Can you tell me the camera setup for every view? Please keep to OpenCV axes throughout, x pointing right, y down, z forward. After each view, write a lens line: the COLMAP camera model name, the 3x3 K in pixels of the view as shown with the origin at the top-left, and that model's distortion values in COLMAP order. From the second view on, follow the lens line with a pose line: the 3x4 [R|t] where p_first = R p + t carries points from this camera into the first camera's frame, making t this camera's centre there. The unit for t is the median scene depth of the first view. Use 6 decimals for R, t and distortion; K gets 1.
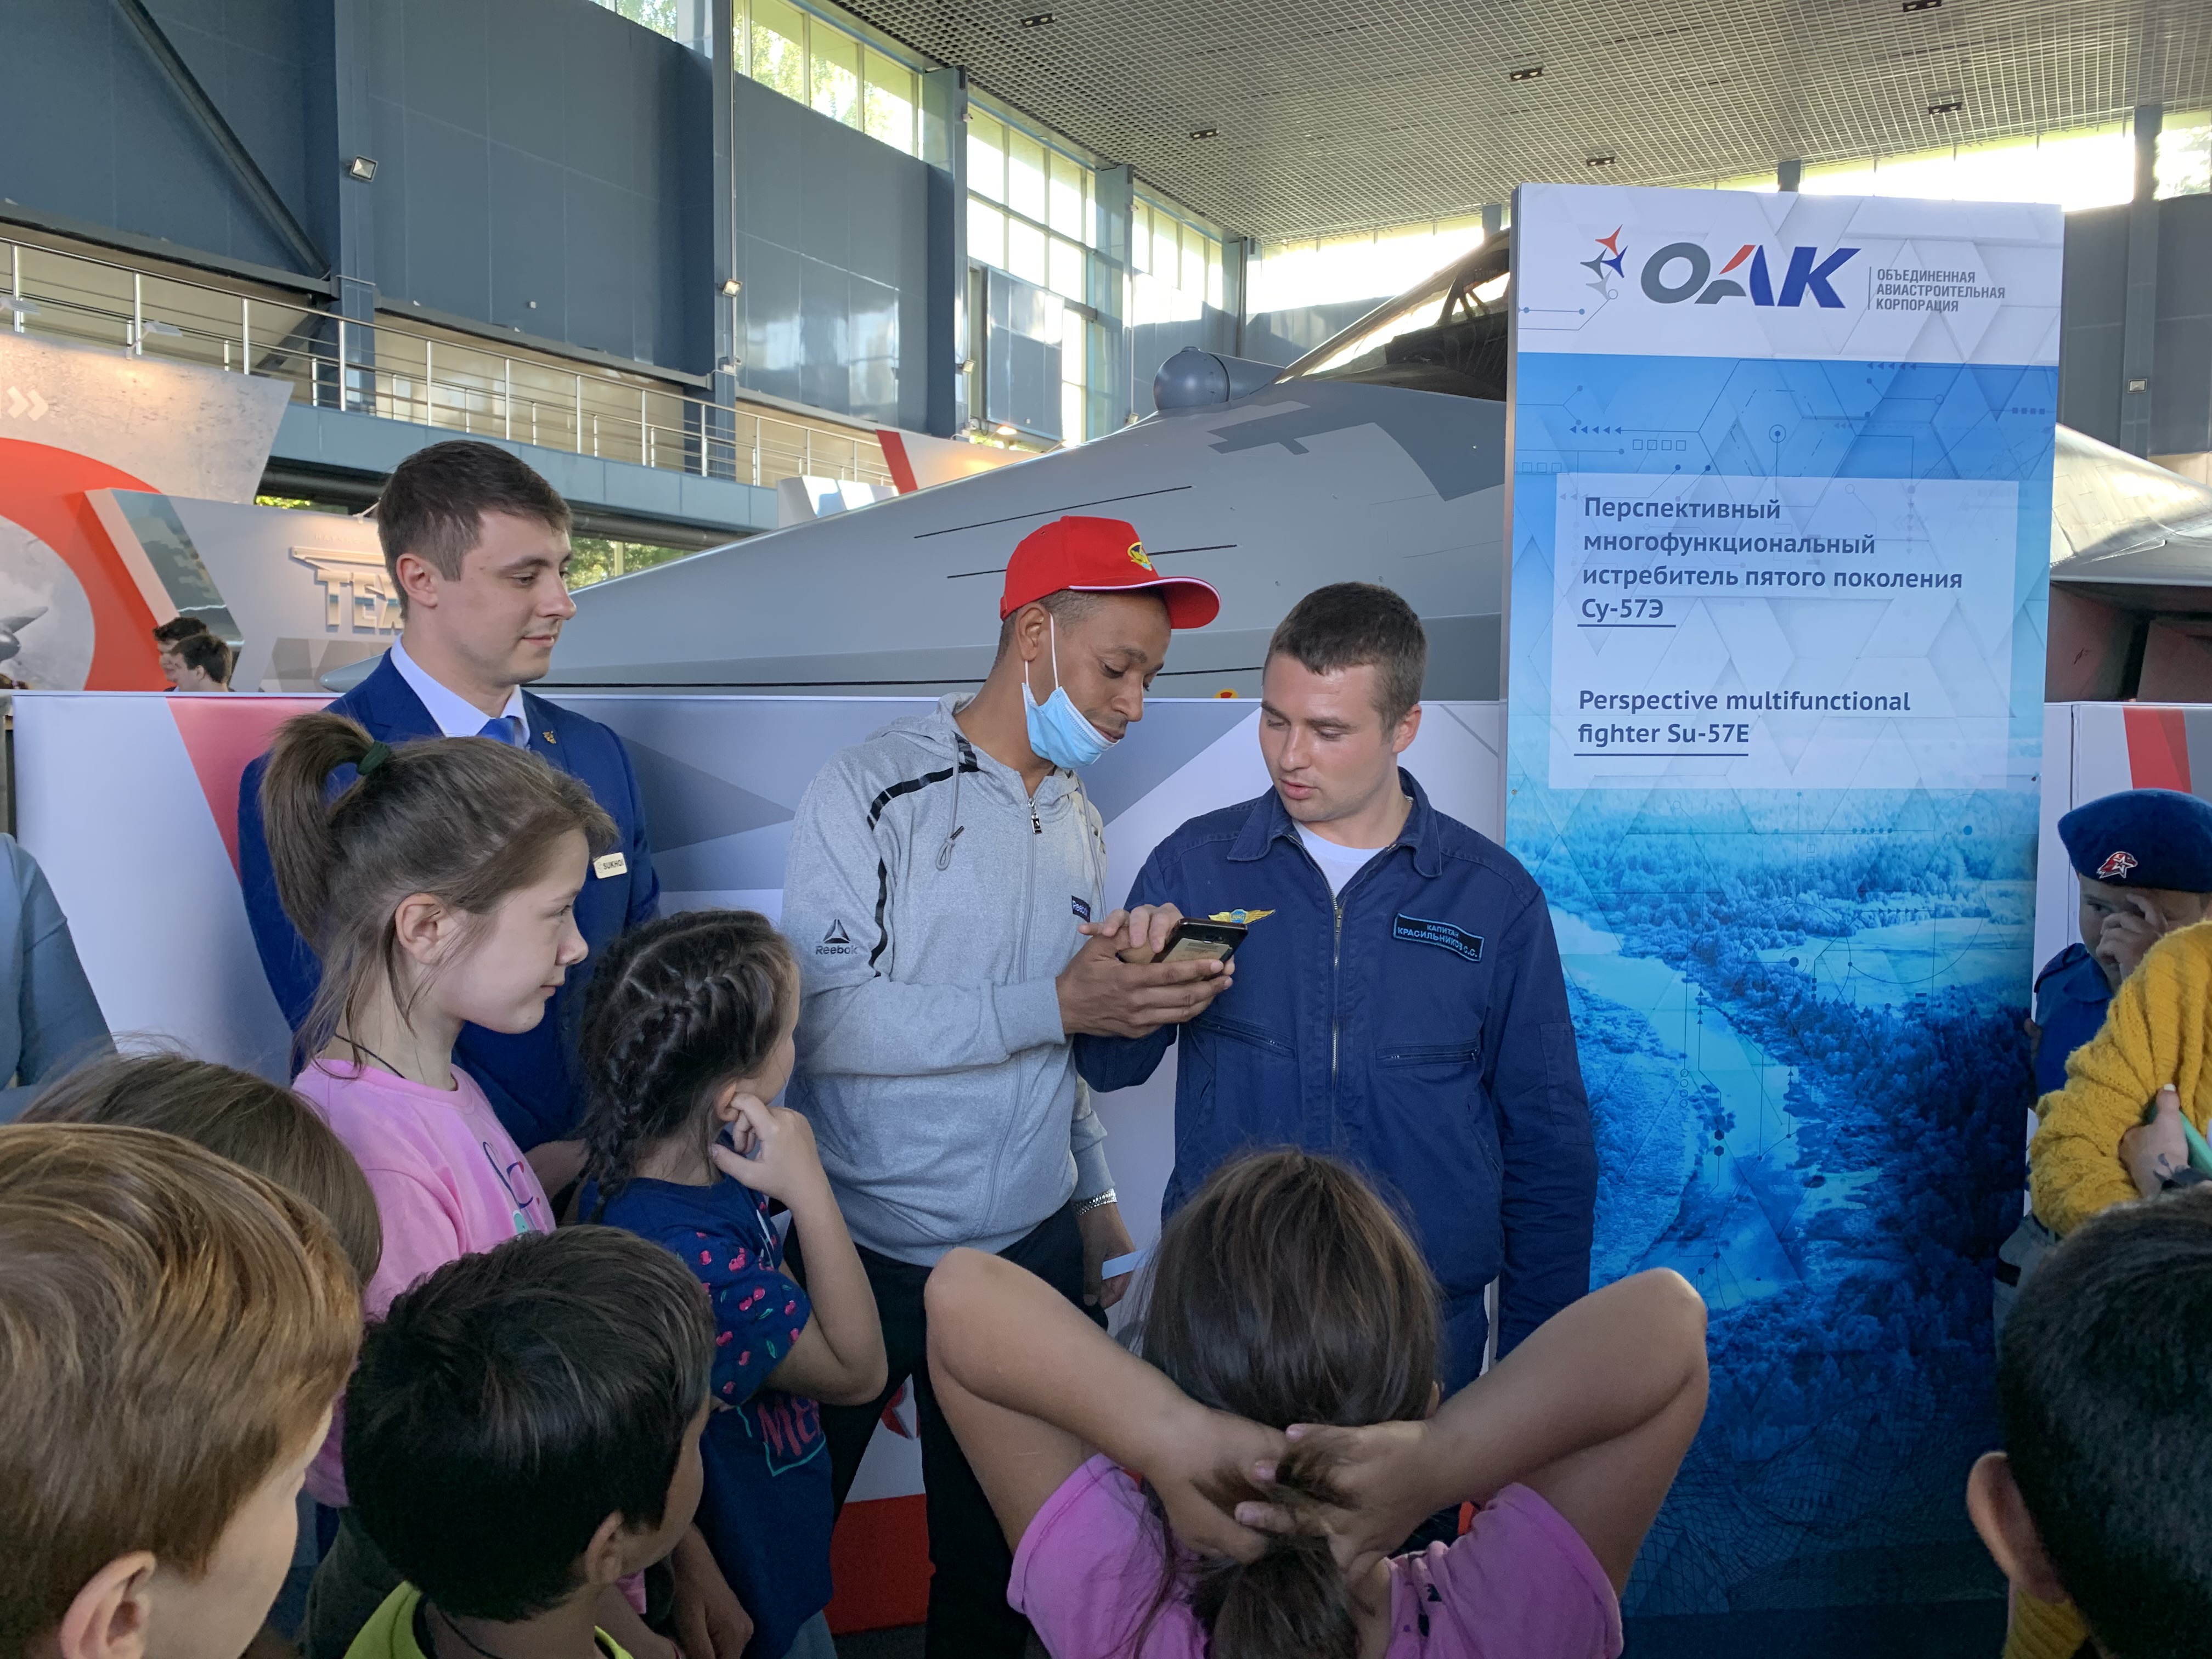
lens RADIAL K [[1652.3, 0, 1086.3], [0, 1652.3, 807.4], [0, 0, 1]] dist [0.016738, -0.022101]
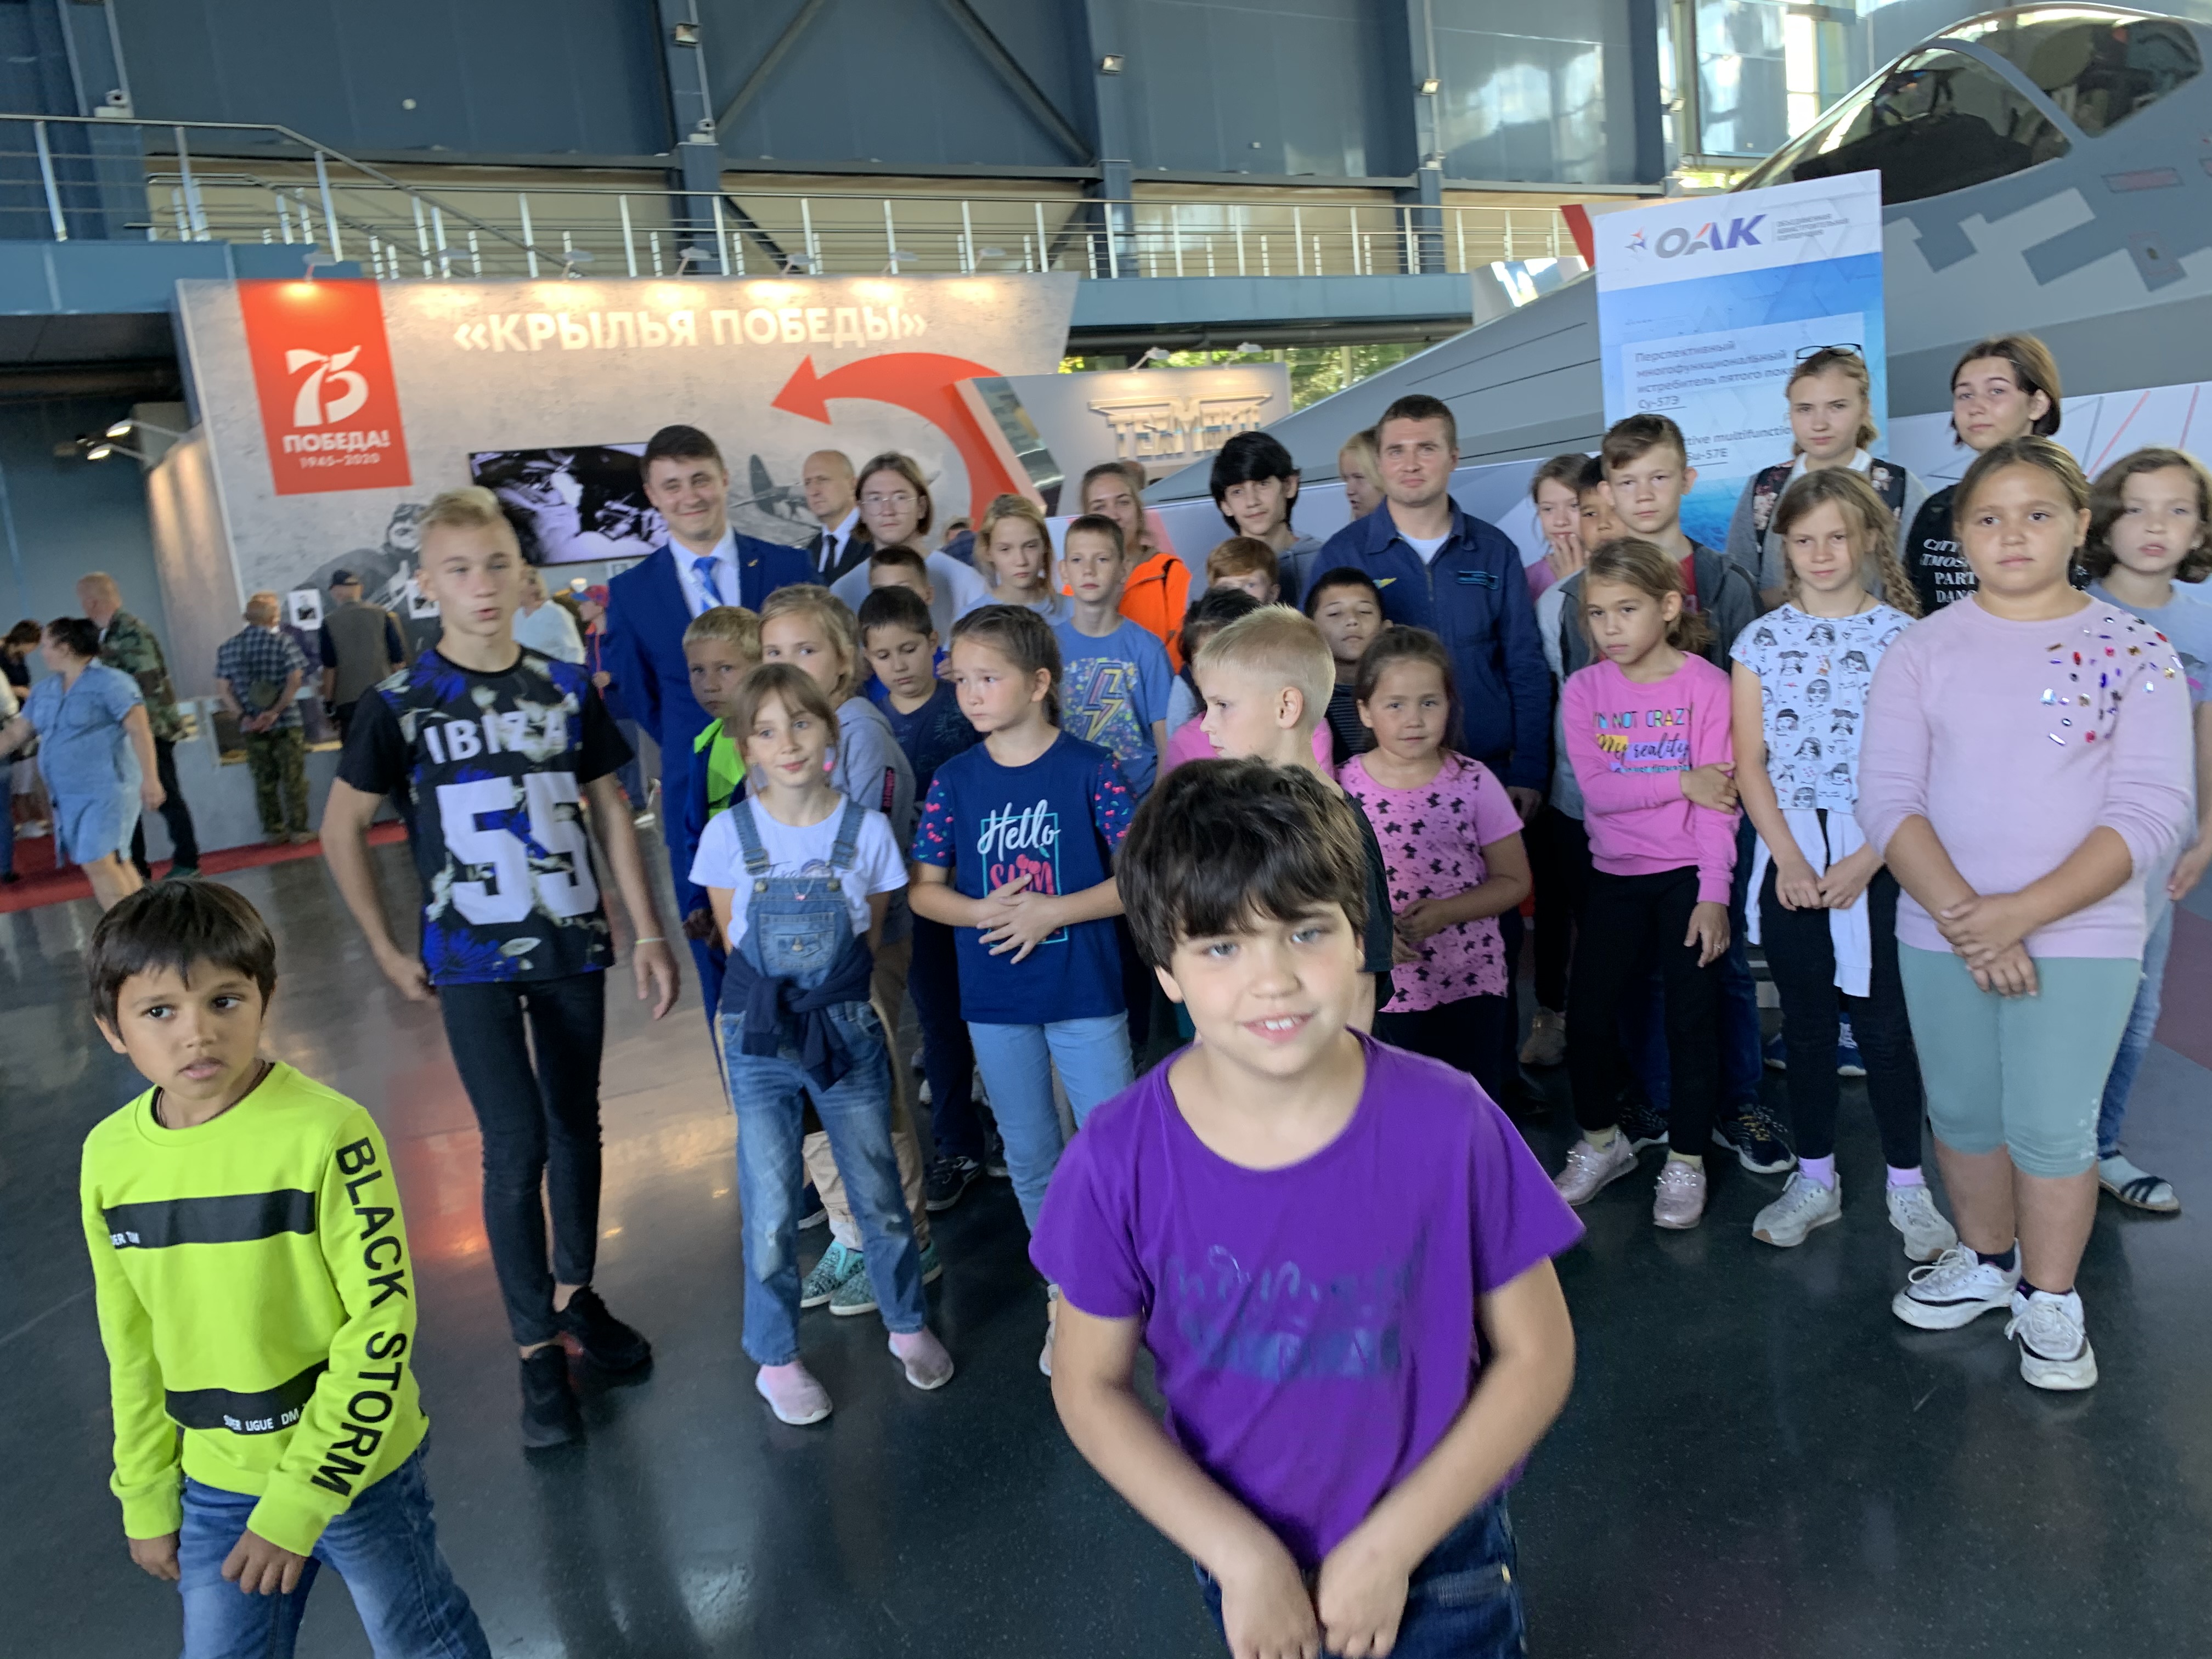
lens RADIAL K [[1652.3, 0, 1101.7], [0, 1652.3, 831.1], [0, 0, 1]] dist [0.016738, -0.022101]
pose [[0.898510, -0.023804, -0.438308, 0.283691], [0.087927, 0.988051, 0.126587, 0.046170], [0.430057, -0.152278, 0.889866, -0.634886]]
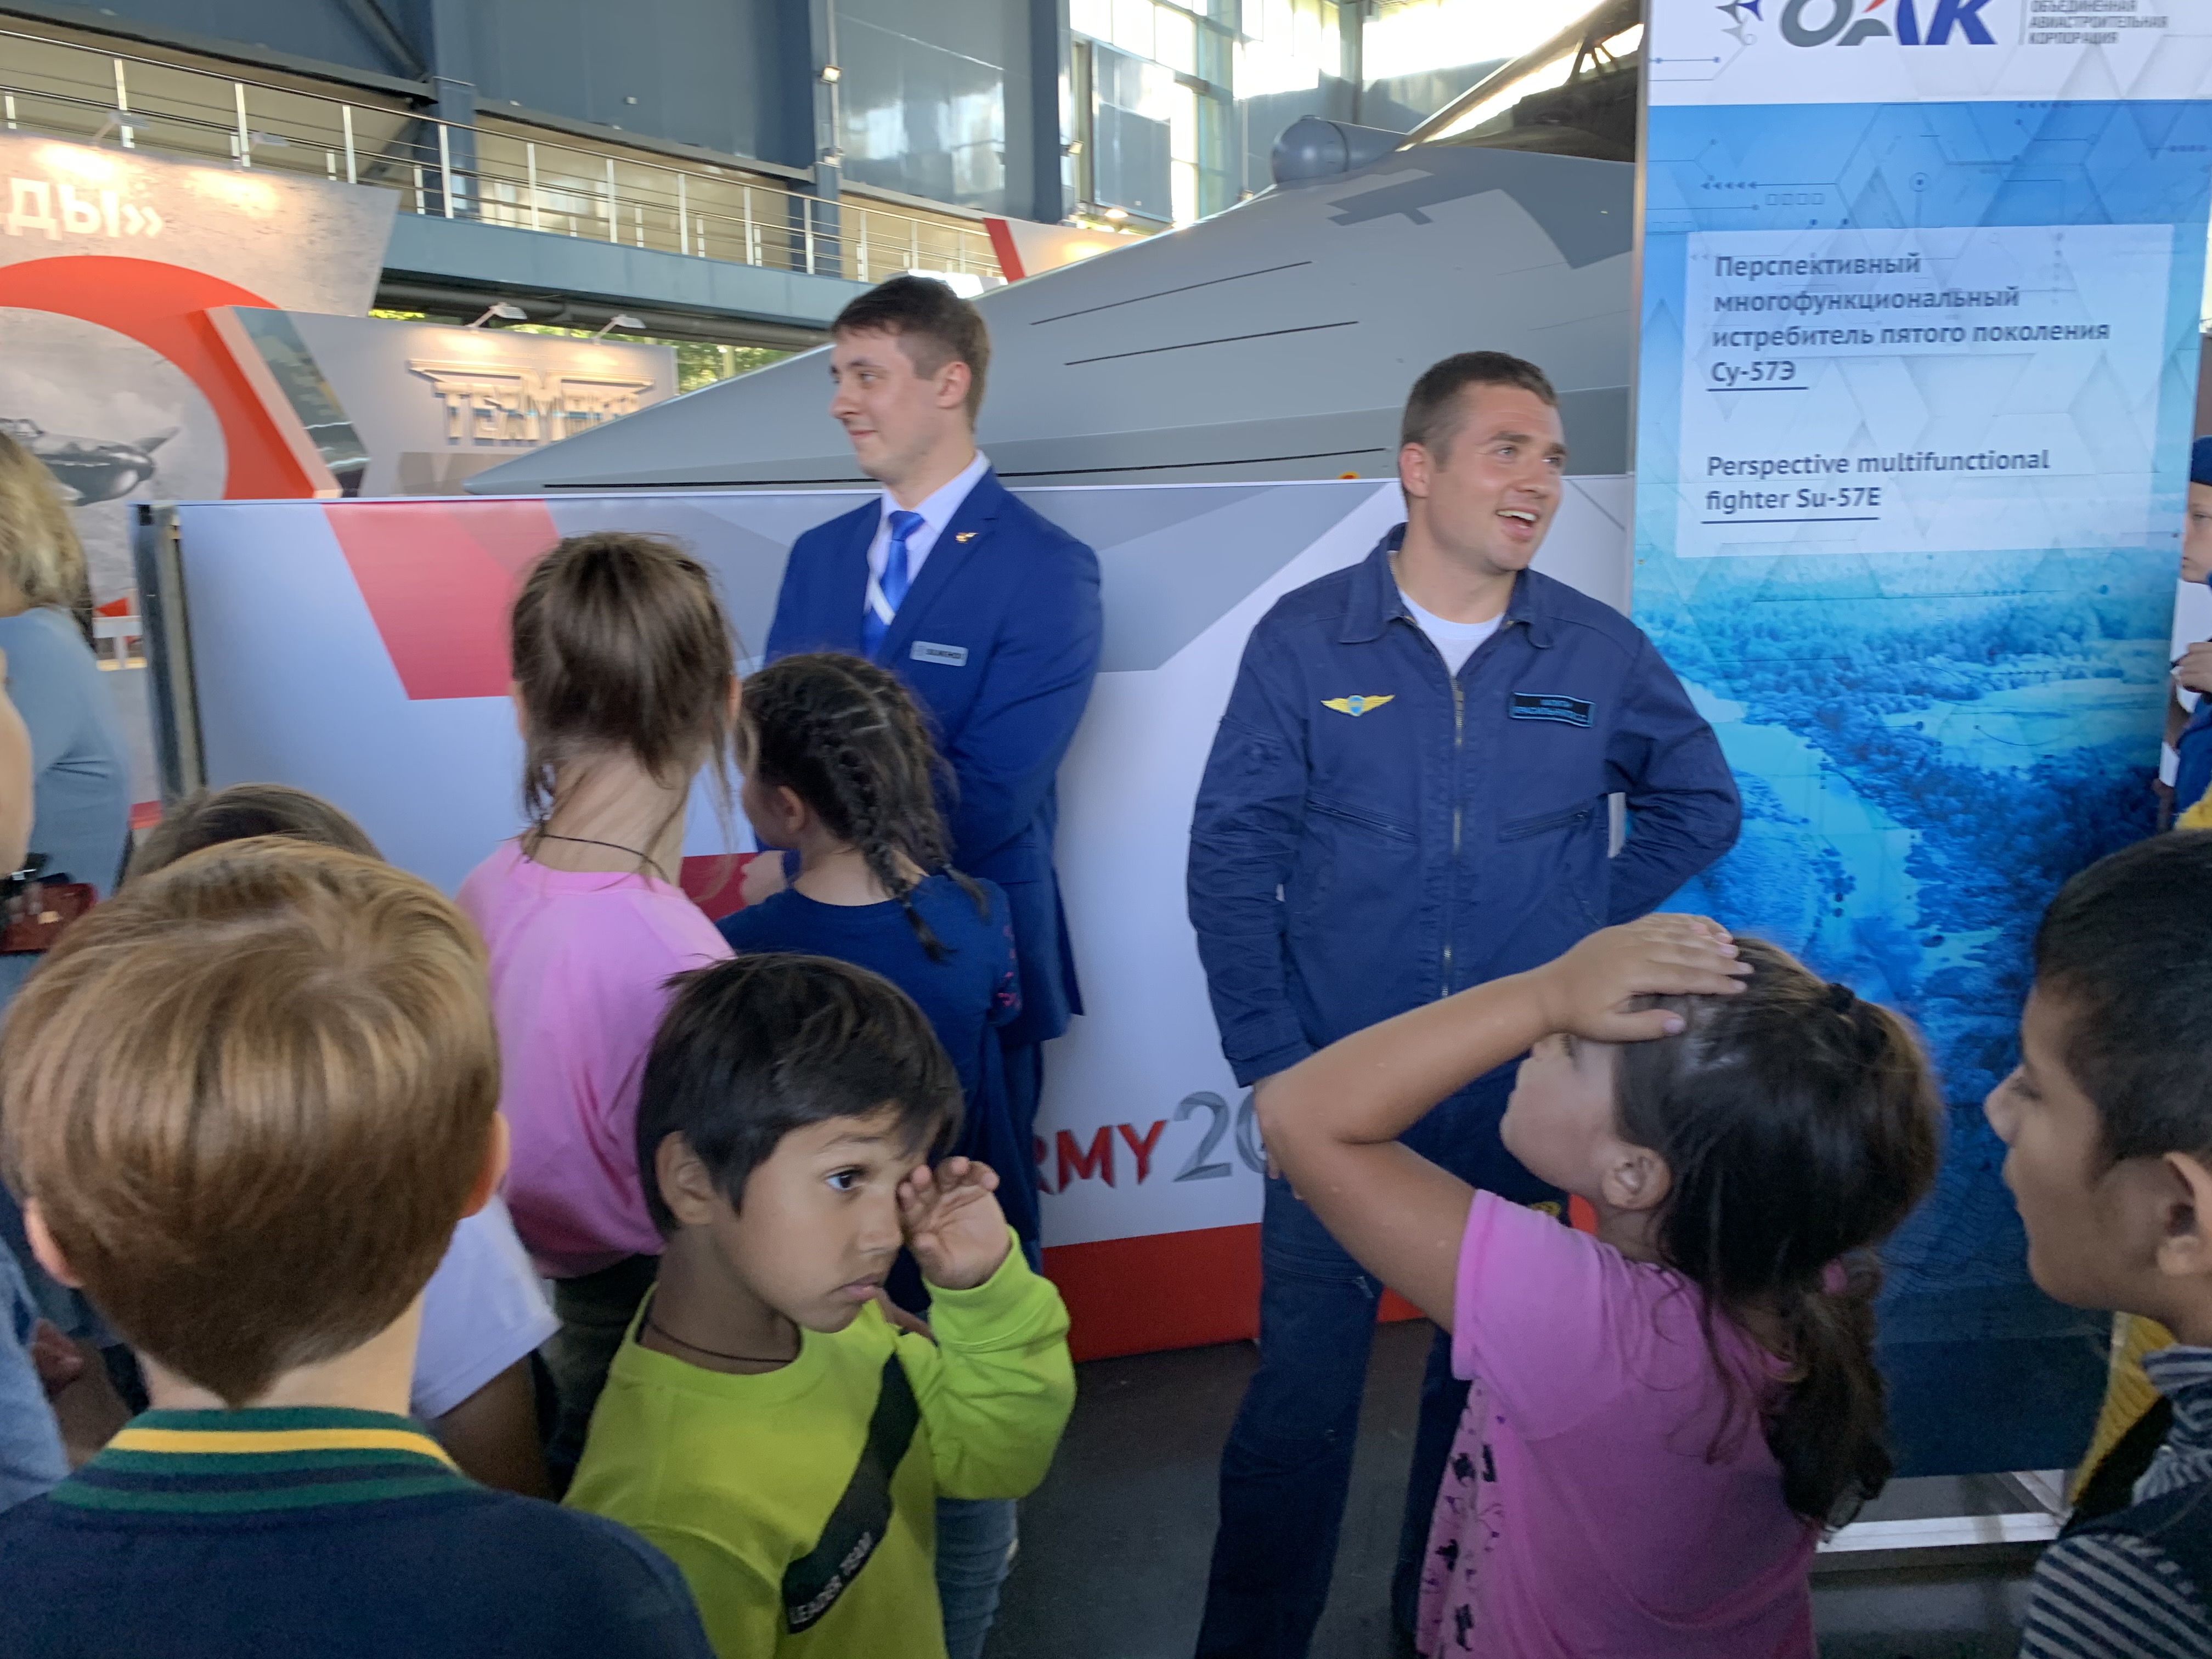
lens RADIAL K [[1652.3, 0, 1117.9], [0, 1652.3, 791.7], [0, 0, 1]] dist [0.016738, -0.022101]
pose [[0.998420, -0.016228, -0.053798, -0.002334], [0.022102, 0.993635, 0.110455, 0.005284], [0.051663, -0.111470, 0.992424, -0.012677]]
